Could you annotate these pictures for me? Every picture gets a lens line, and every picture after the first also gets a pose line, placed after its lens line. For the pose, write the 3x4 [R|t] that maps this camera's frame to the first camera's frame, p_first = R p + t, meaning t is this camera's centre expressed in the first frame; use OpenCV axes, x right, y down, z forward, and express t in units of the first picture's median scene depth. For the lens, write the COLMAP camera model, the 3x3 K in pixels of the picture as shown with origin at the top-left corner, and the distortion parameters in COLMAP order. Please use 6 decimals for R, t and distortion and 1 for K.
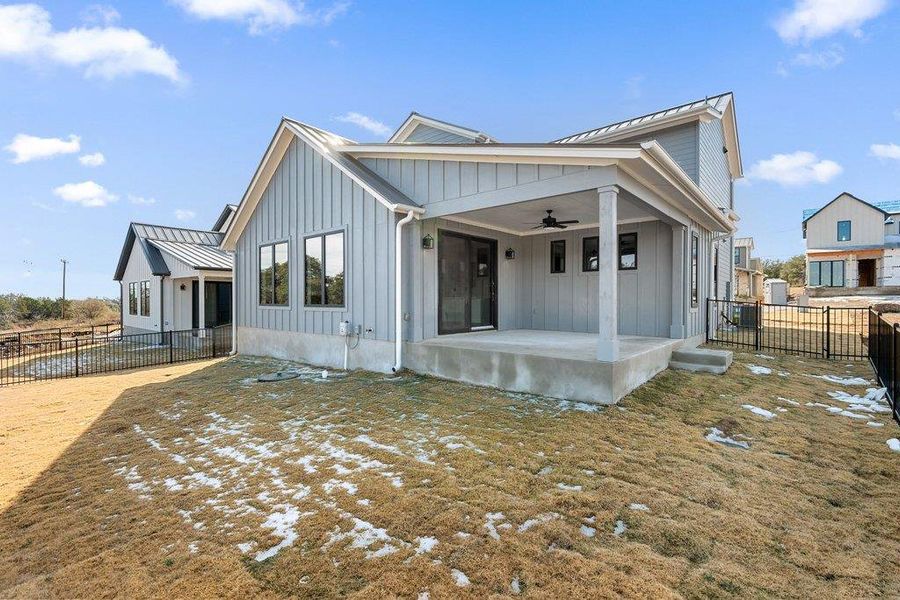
lens RADIAL K [[410.8, 0, 445.5], [0, 410.8, 303.4], [0, 0, 1]] dist [-0.000429, -0.003931]
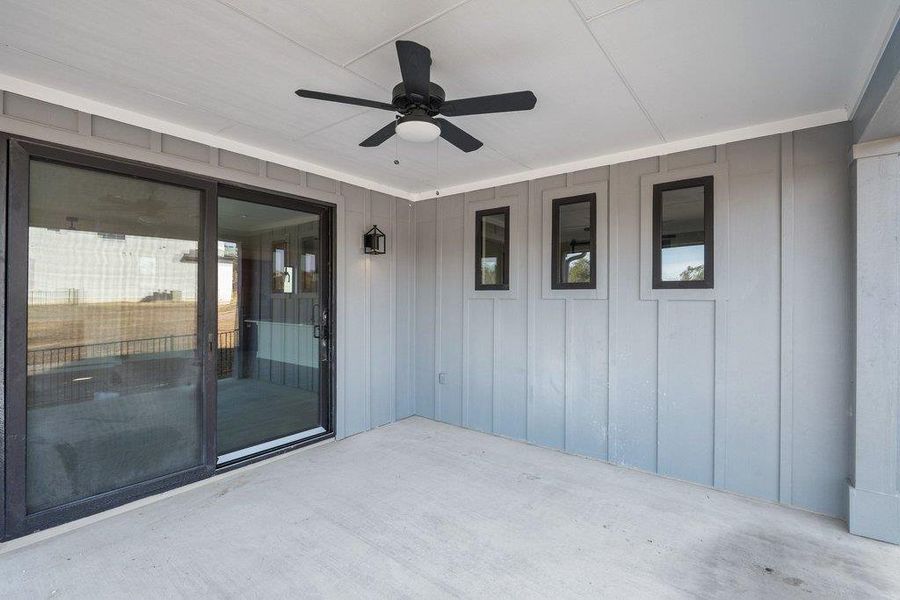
lens RADIAL K [[410.8, 0, 454.3], [0, 410.8, 298.4], [0, 0, 1]] dist [-0.000429, -0.003931]
pose [[0.998764, 0.010207, 0.048648, 0.219751], [-0.009799, 0.999915, -0.008608, -0.063881], [-0.048732, 0.008120, 0.998779, 0.609772]]
